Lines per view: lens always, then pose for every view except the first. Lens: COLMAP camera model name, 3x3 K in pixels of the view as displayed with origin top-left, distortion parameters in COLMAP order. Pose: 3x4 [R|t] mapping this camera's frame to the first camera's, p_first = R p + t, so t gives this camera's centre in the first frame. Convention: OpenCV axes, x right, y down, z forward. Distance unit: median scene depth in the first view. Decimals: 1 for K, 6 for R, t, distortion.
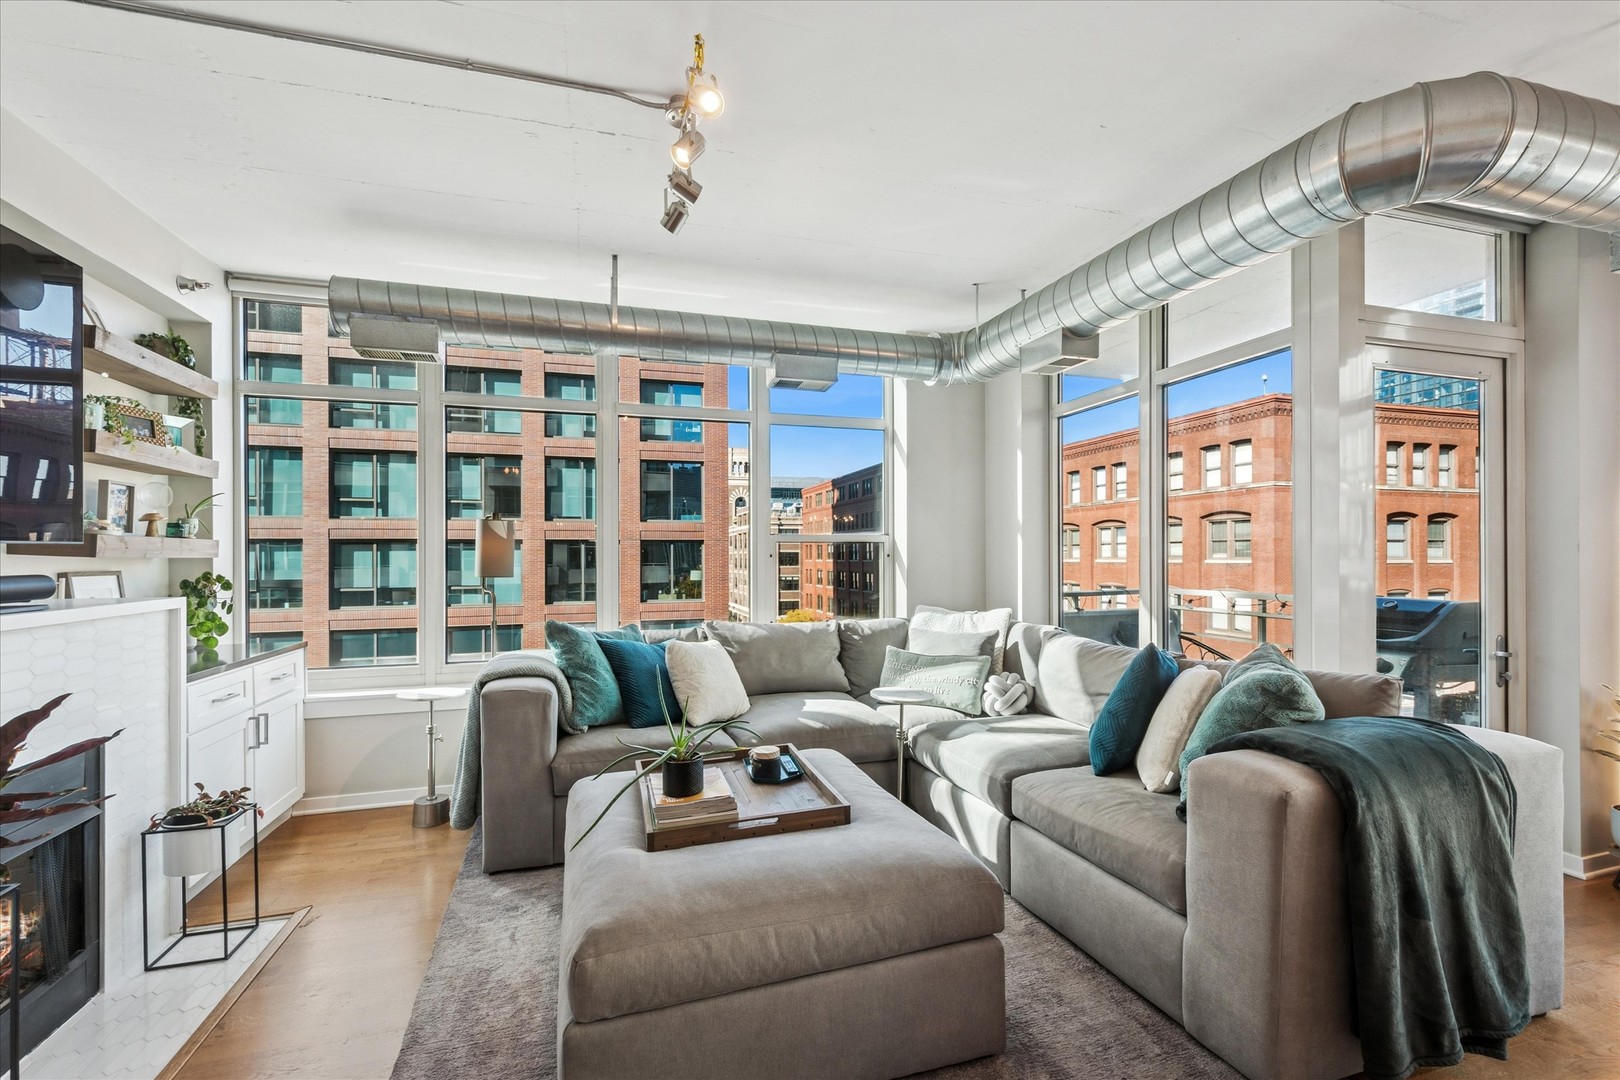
lens RADIAL K [[709.9, 0, 809.9], [0, 709.9, 555.8], [0, 0, 1]] dist [0.001895, 0.000165]
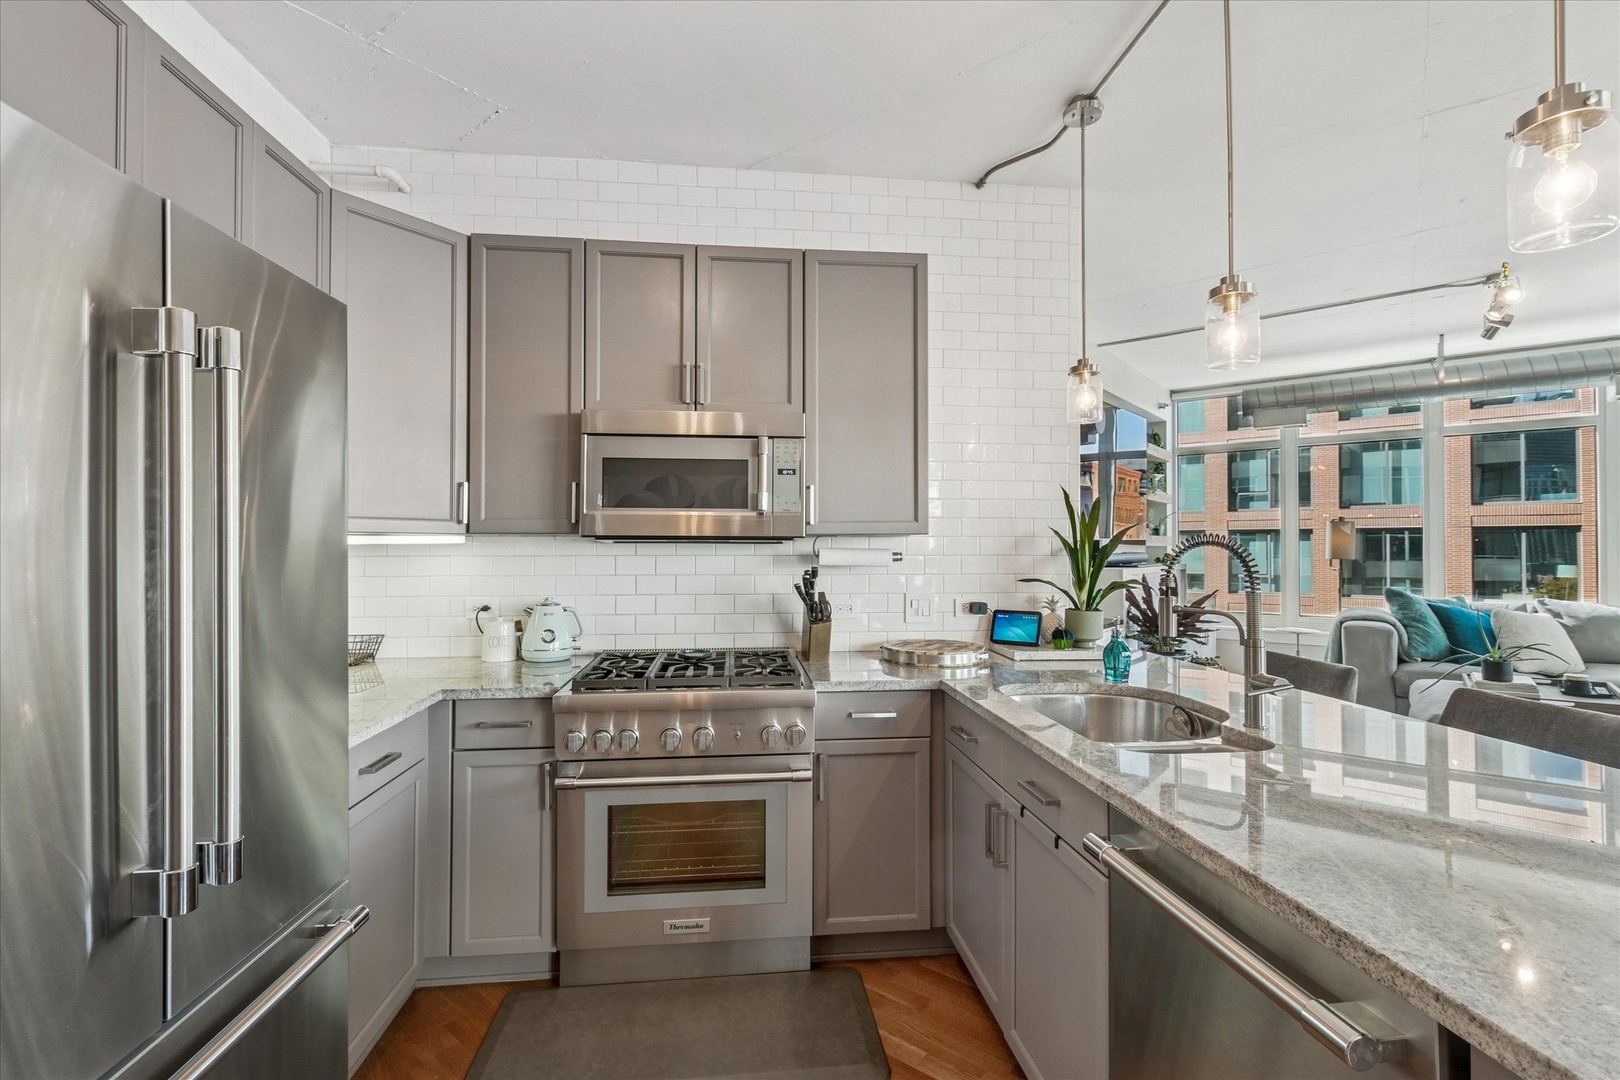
lens RADIAL K [[722.3, 0, 810.0], [0, 722.3, 540.0], [0, 0, 1]] dist [-0.002724, -0.000390]
pose [[0.557789, -0.005141, -0.829967, 0.041787], [-0.001864, 0.999971, -0.007447, 0.000481], [0.829981, 0.005701, 0.557763, -0.165663]]
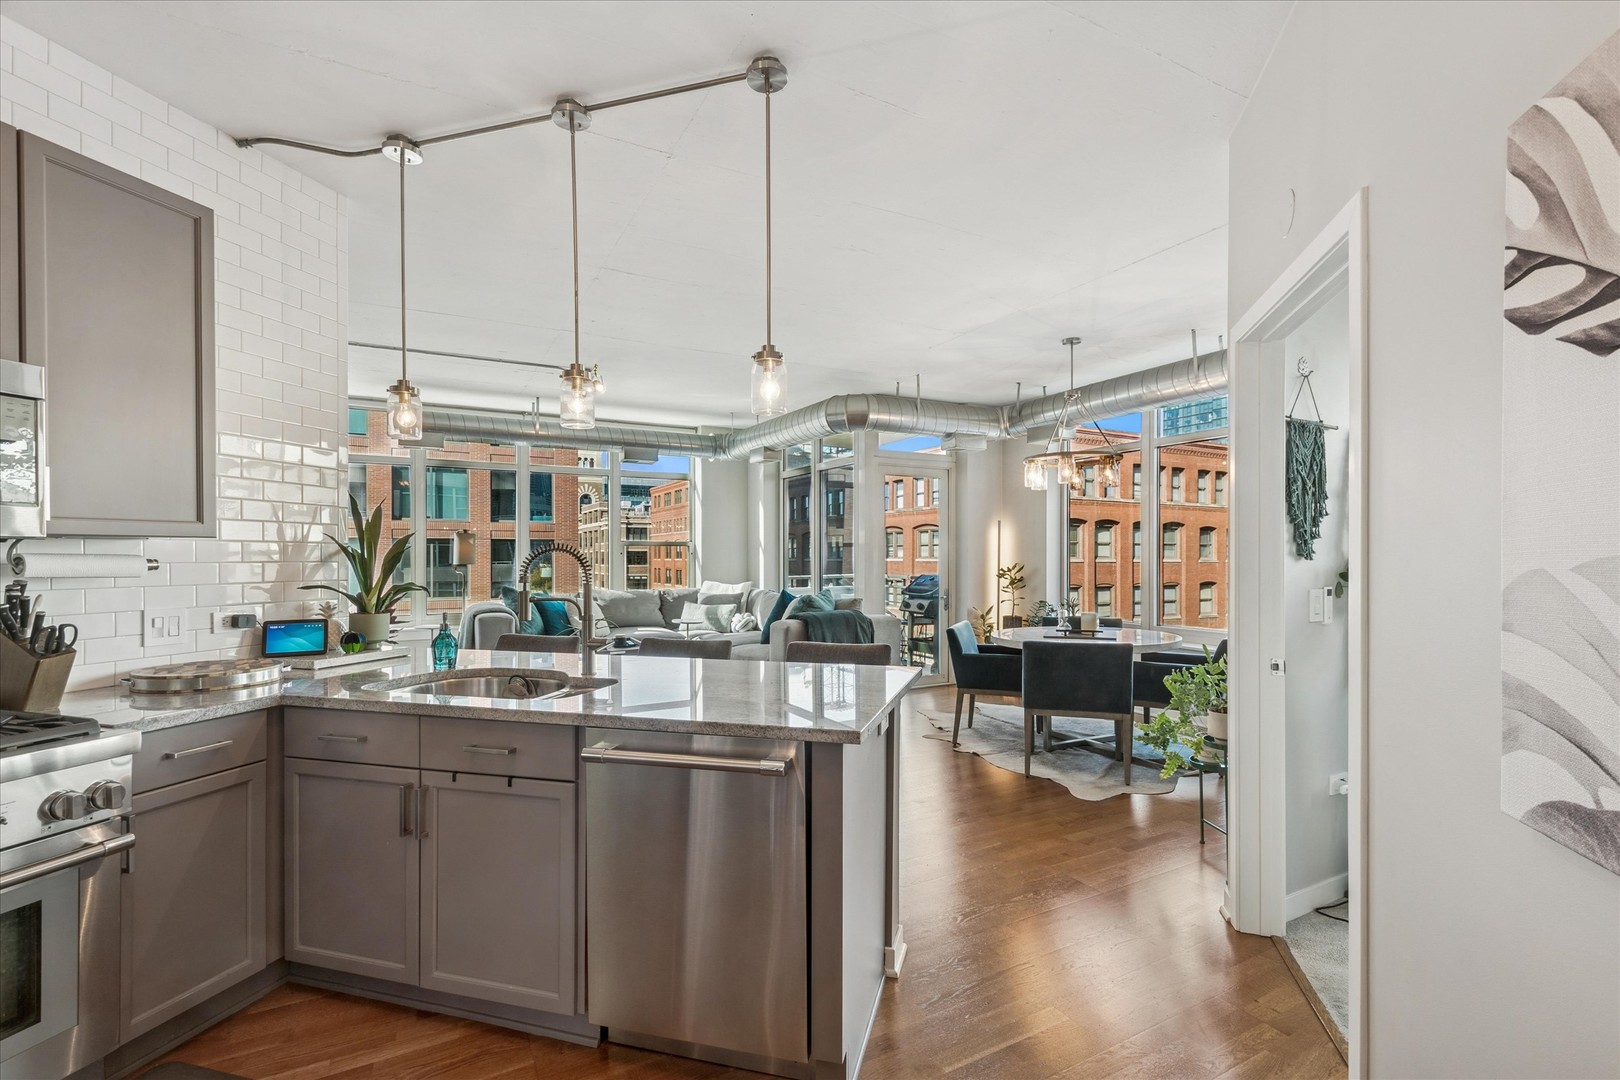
lens RADIAL K [[724.1, 0, 813.6], [0, 724.1, 558.2], [0, 0, 1]] dist [0.001037, -0.000049]
pose [[0.978249, 0.002514, 0.207419, 0.009635], [-0.003334, 0.999988, 0.003600, 0.000975], [-0.207407, -0.004213, 0.978246, -0.210146]]
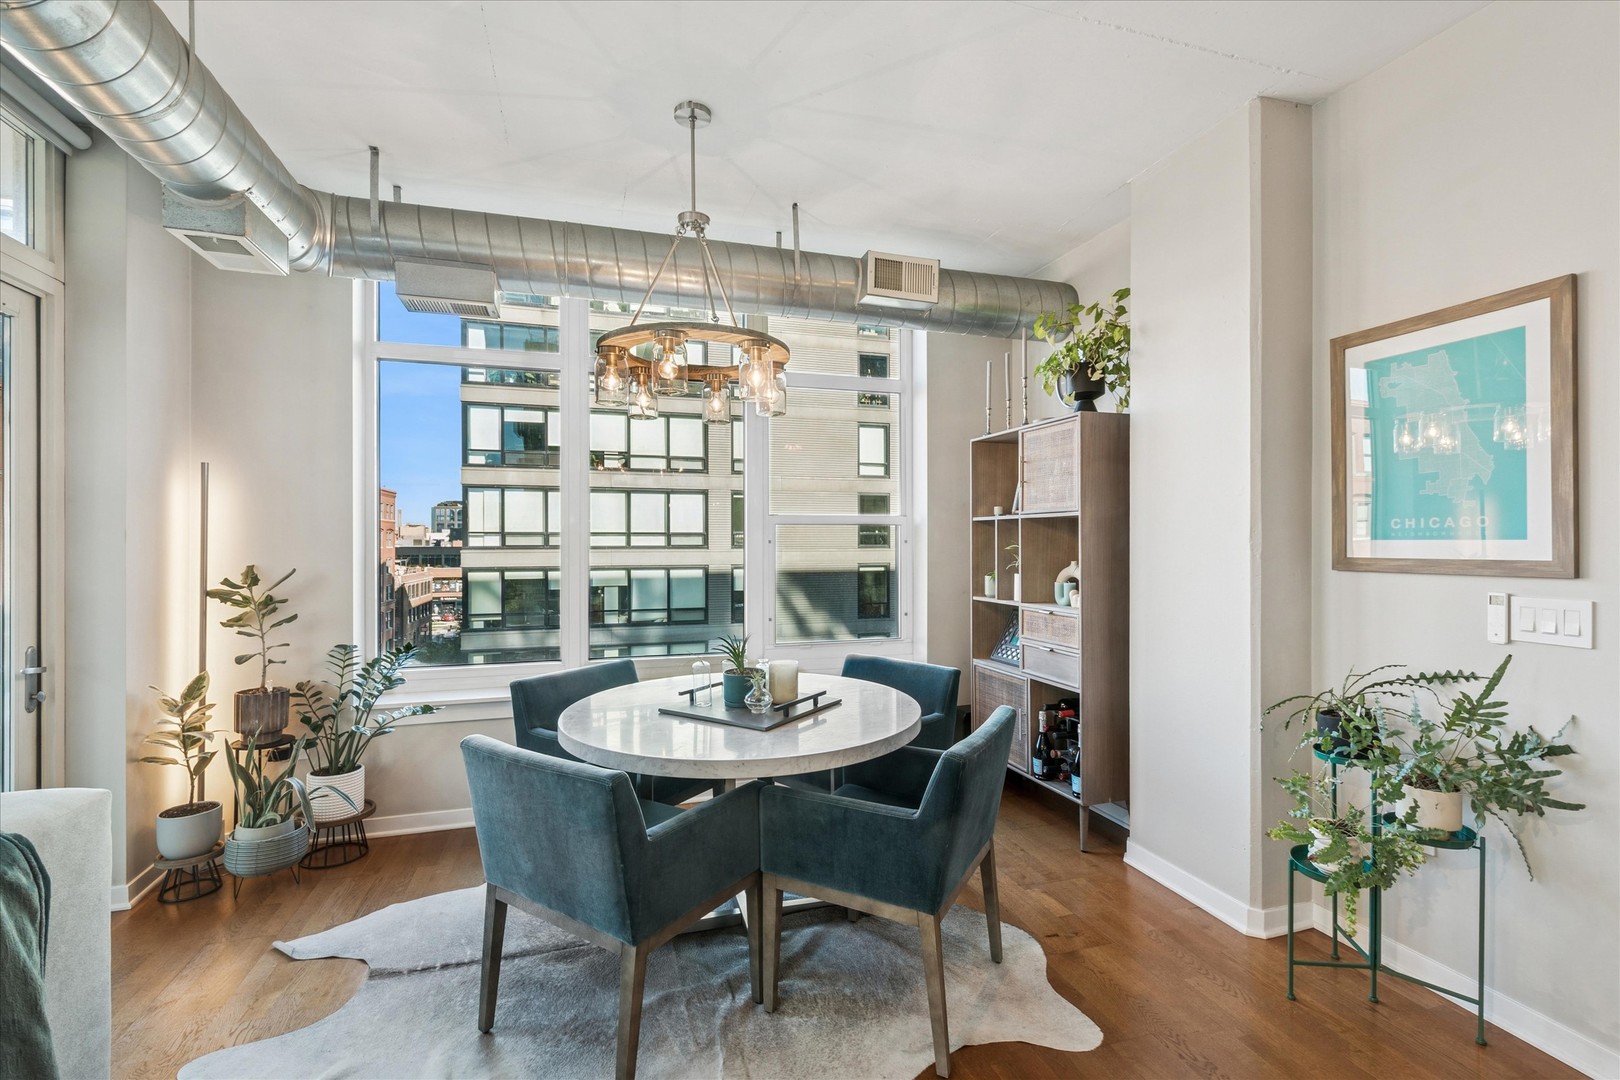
lens RADIAL K [[713.1, 0, 827.2], [0, 713.1, 539.8], [0, 0, 1]] dist [-0.000030, -0.000078]
pose [[-0.037064, 0.005995, 0.999295, 0.026625], [0.001362, 0.999981, -0.005949, -0.000385], [-0.999312, 0.001140, -0.037072, 0.026569]]
